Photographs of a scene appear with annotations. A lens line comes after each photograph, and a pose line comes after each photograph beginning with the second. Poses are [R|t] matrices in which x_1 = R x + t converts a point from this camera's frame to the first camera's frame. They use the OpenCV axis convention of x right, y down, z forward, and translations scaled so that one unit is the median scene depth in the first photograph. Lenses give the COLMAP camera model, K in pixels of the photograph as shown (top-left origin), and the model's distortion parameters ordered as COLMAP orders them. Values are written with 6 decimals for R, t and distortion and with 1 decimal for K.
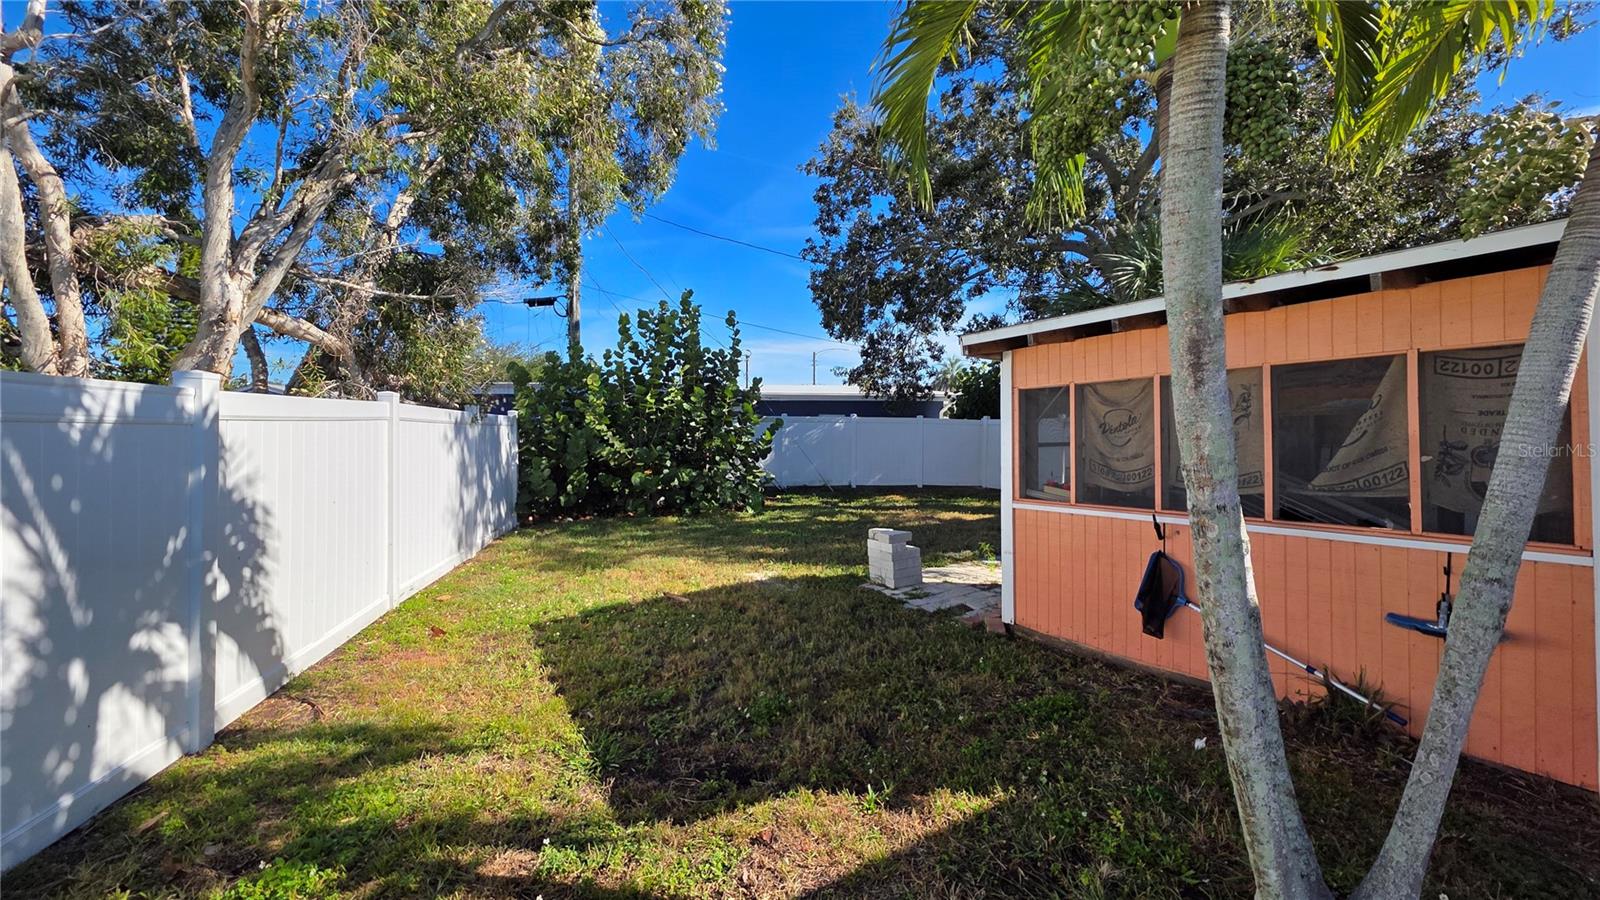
lens RADIAL K [[629.0, 0, 800.0], [0, 629.0, 450.0], [0, 0, 1]] dist [-0.001950, -0.000346]
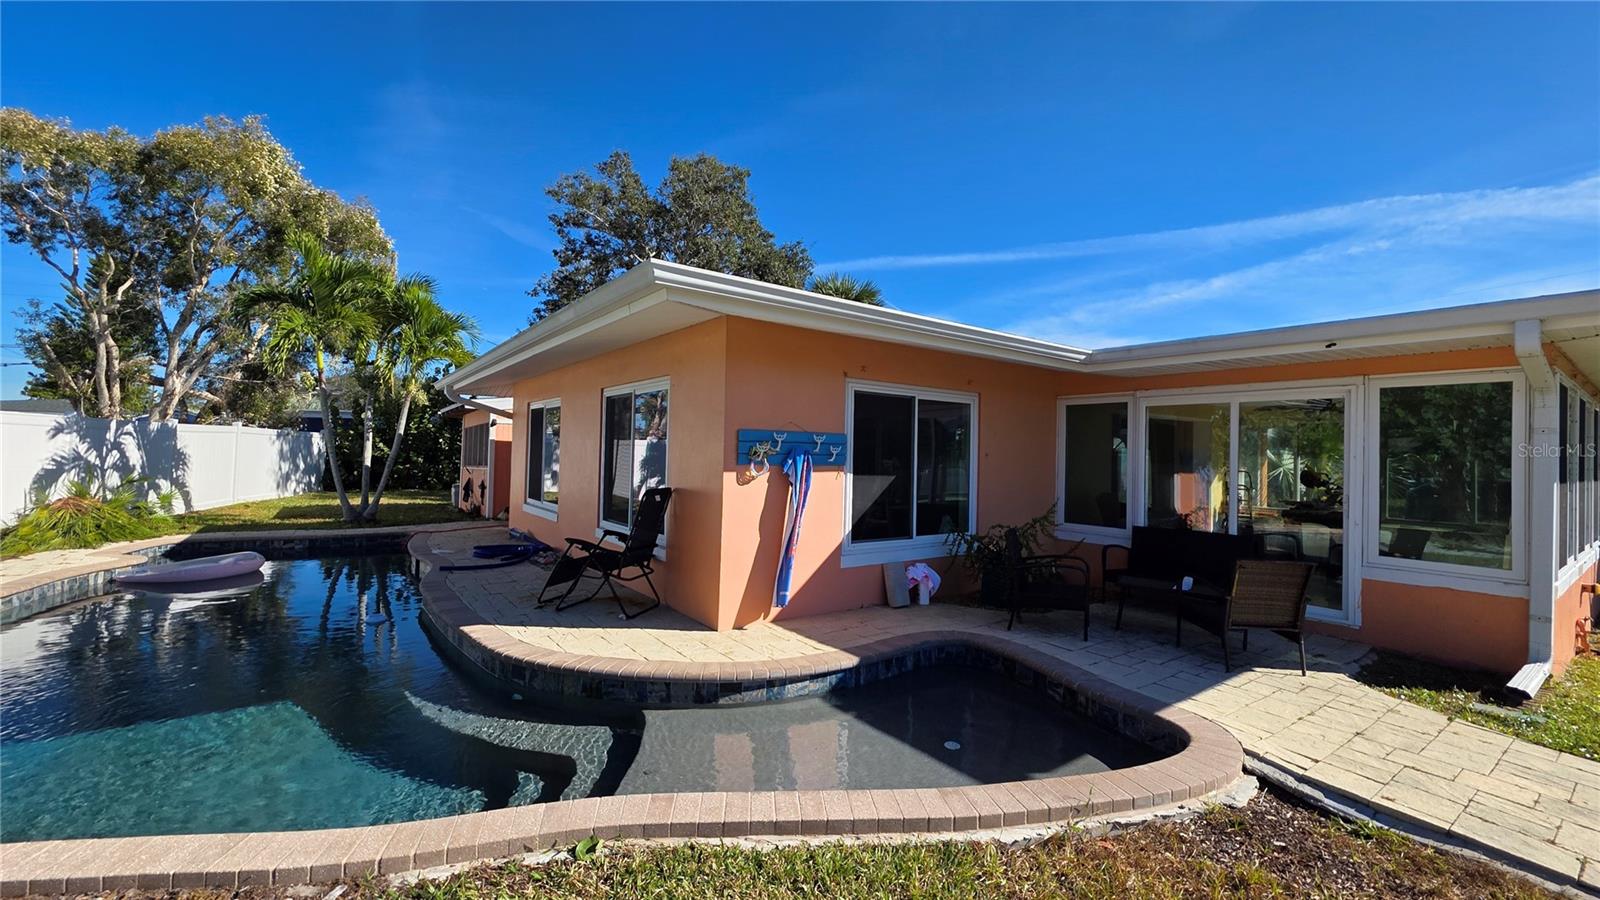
lens RADIAL K [[624.8, 0, 804.1], [0, 624.8, 443.9], [0, 0, 1]] dist [-0.001826, 0.000192]
pose [[0.993835, 0.029289, 0.106933, 1.002959], [-0.023221, 0.998072, -0.057559, 0.067094], [-0.108412, 0.054721, 0.992599, -1.298868]]
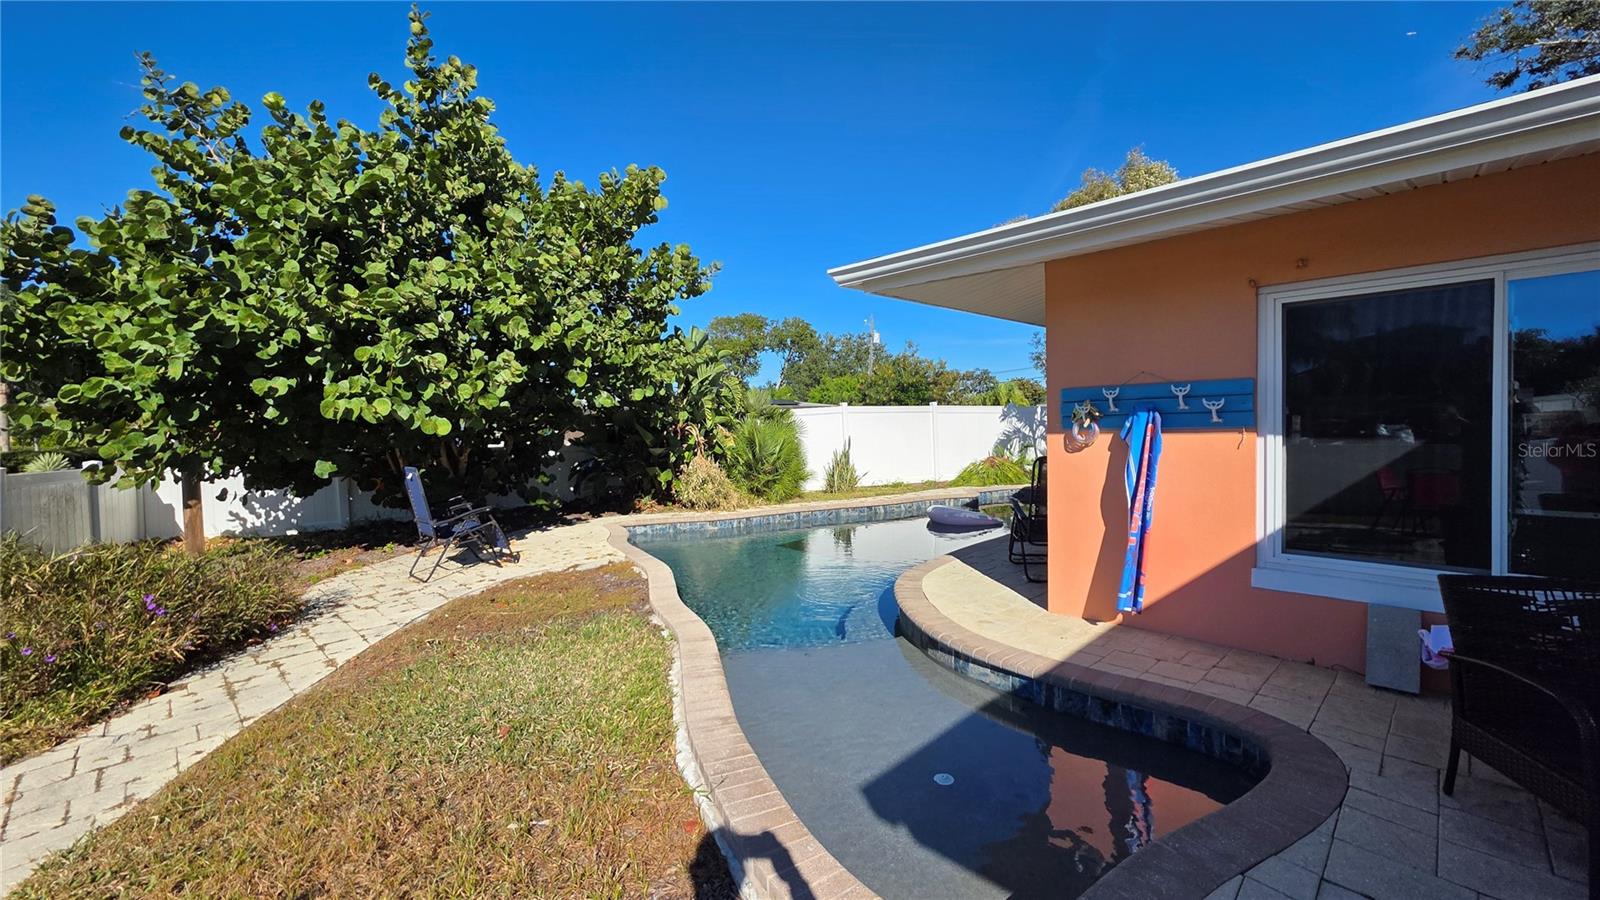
lens RADIAL K [[624.8, 0, 804.1], [0, 624.8, 443.9], [0, 0, 1]] dist [-0.001826, 0.000192]
pose [[0.269592, 0.028969, -0.962539, 1.424420], [-0.018088, 0.999523, 0.025016, 0.057766], [0.962805, 0.010666, 0.269987, -1.060501]]
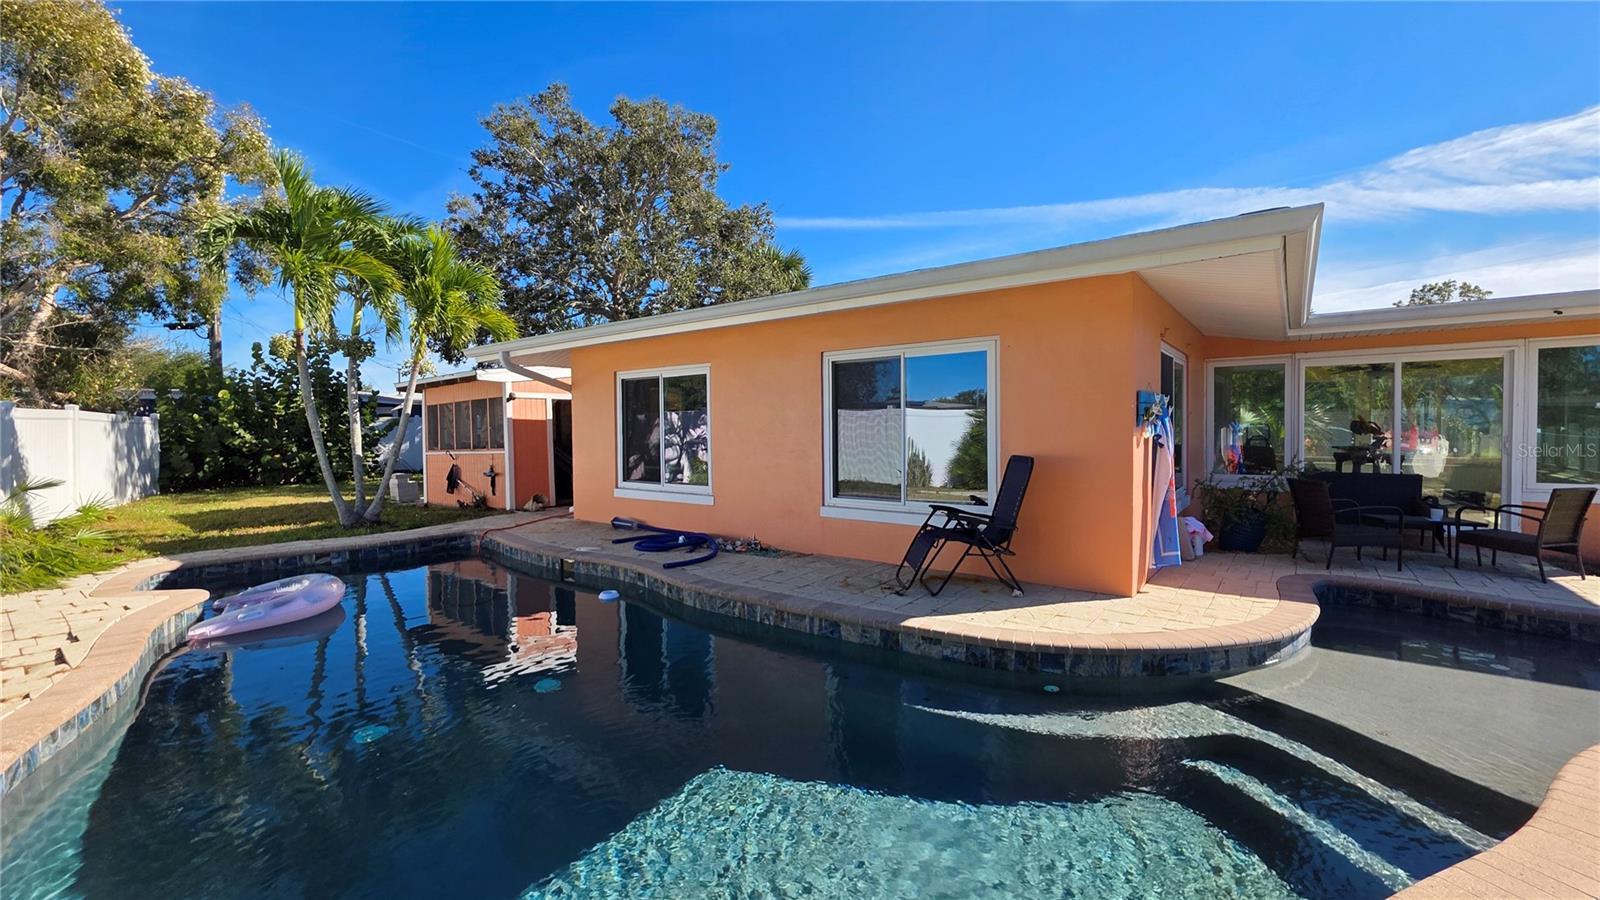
lens RADIAL K [[629.0, 0, 800.0], [0, 629.0, 450.0], [0, 0, 1]] dist [-0.001950, -0.000346]
pose [[0.931539, -0.022103, 0.362968, 0.517657], [0.022698, 0.999739, 0.002625, 0.064949], [-0.362931, 0.005794, 0.931798, -1.140446]]
